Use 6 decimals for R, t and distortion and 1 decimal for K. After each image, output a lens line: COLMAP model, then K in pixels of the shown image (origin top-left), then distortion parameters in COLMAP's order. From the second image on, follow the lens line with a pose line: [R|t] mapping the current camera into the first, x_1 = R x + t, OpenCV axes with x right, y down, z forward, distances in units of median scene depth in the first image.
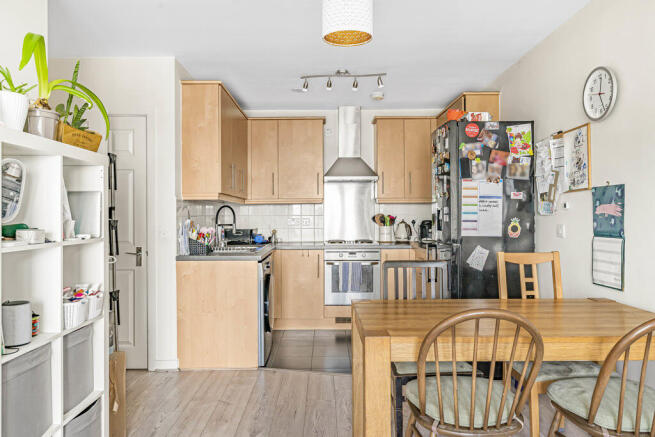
lens RADIAL K [[465.0, 0, 326.4], [0, 465.0, 215.8], [0, 0, 1]] dist [-0.006557, -0.000562]
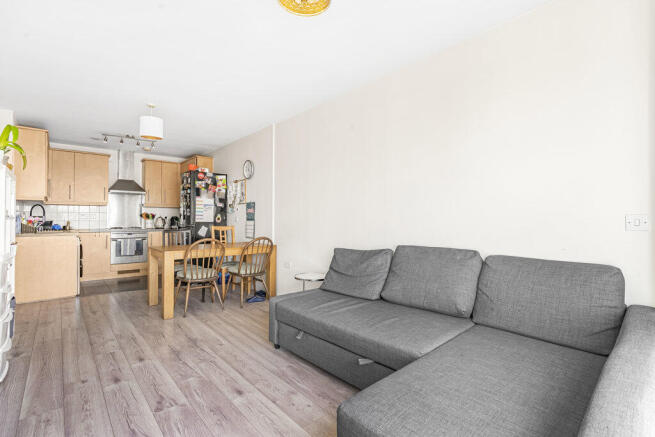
lens RADIAL K [[306.4, 0, 327.1], [0, 306.4, 217.2], [0, 0, 1]] dist [0.000721, 0.000588]
pose [[0.756788, 0.012470, 0.653542, -0.198746], [-0.007451, 0.999918, -0.010450, 0.031517], [-0.653618, 0.003039, 0.756818, -0.546321]]
